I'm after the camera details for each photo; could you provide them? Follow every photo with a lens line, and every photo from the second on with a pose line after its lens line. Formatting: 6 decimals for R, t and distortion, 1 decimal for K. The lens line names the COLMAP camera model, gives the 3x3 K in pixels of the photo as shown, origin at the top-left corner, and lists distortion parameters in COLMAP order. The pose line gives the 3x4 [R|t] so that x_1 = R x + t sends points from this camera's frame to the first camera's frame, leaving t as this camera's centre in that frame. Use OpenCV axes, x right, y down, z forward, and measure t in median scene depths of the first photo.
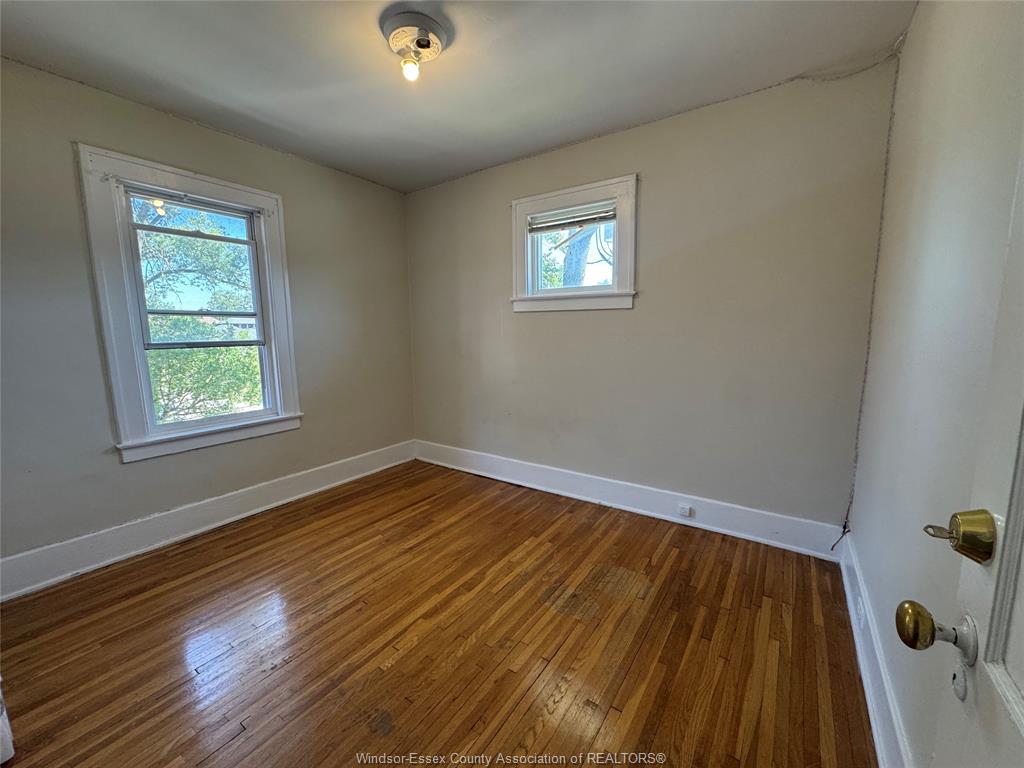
lens RADIAL K [[407.1, 0, 511.4], [0, 407.1, 384.2], [0, 0, 1]] dist [-0.001807, 0.000072]
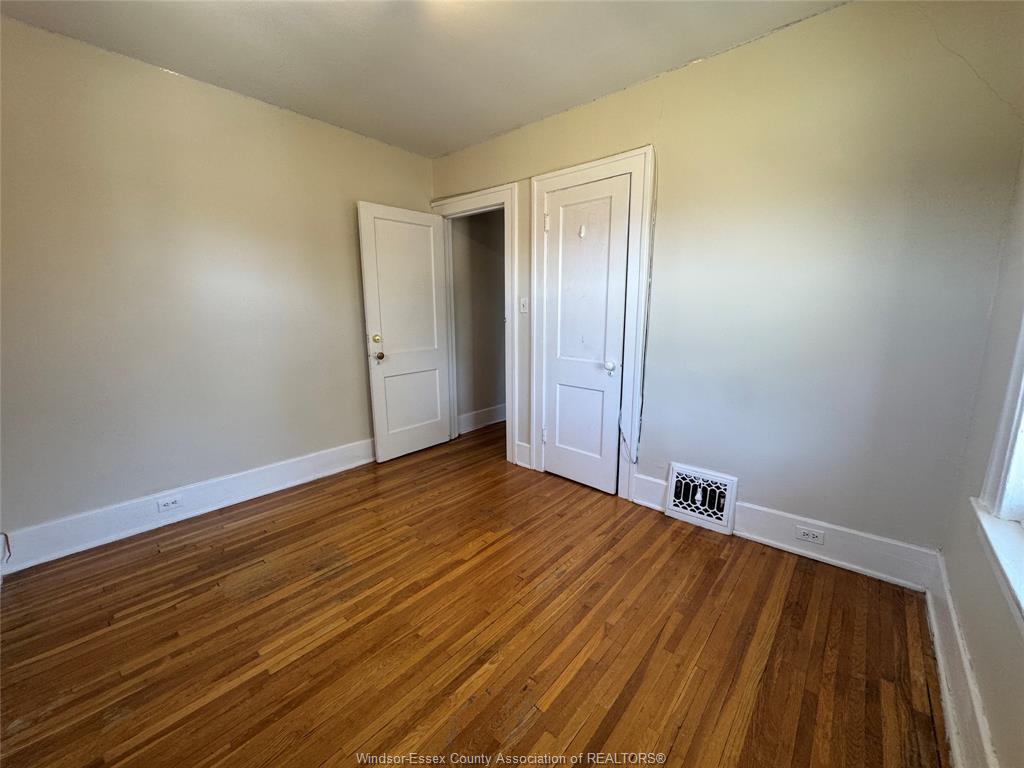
lens RADIAL K [[407.1, 0, 511.4], [0, 407.1, 384.2], [0, 0, 1]] dist [-0.001807, 0.000072]
pose [[-0.993159, -0.005595, 0.116639, -0.409008], [0.030849, 0.950795, 0.308282, -0.203634], [-0.112625, 0.309771, -0.944117, 1.631631]]
